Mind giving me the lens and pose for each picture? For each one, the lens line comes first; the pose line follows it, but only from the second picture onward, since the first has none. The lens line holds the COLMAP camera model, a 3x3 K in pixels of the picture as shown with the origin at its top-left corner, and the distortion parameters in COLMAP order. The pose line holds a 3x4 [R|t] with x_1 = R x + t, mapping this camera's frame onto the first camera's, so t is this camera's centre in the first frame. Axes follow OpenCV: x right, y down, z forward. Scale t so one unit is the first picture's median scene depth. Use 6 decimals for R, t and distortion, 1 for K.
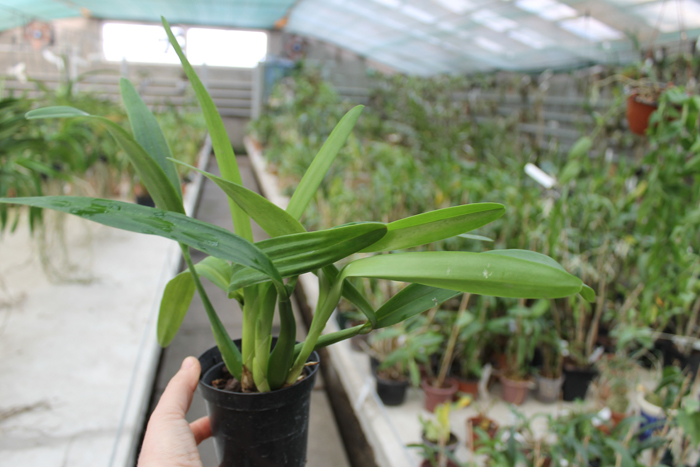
lens RADIAL K [[360.3, 0, 350.0], [0, 360.3, 233.5], [0, 0, 1]] dist [0.000074, 0.000391]
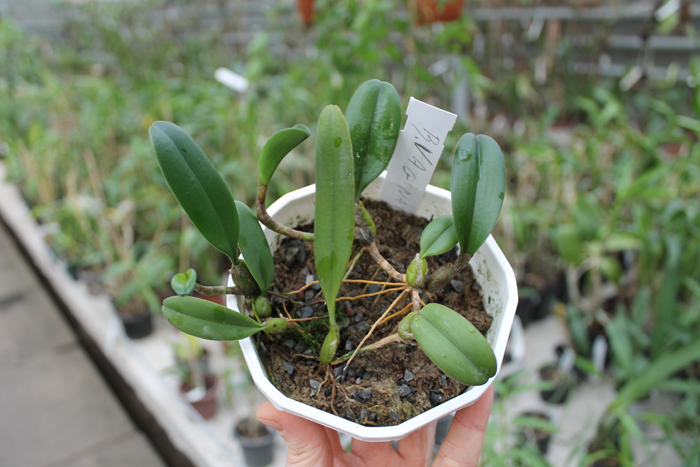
lens RADIAL K [[360.3, 0, 350.0], [0, 360.3, 233.5], [0, 0, 1]] dist [0.000074, 0.000391]
pose [[0.962639, -0.219501, 0.158571, 0.530201], [0.210143, 0.974884, 0.073762, 0.225048], [-0.170779, -0.037684, 0.984589, -0.049046]]
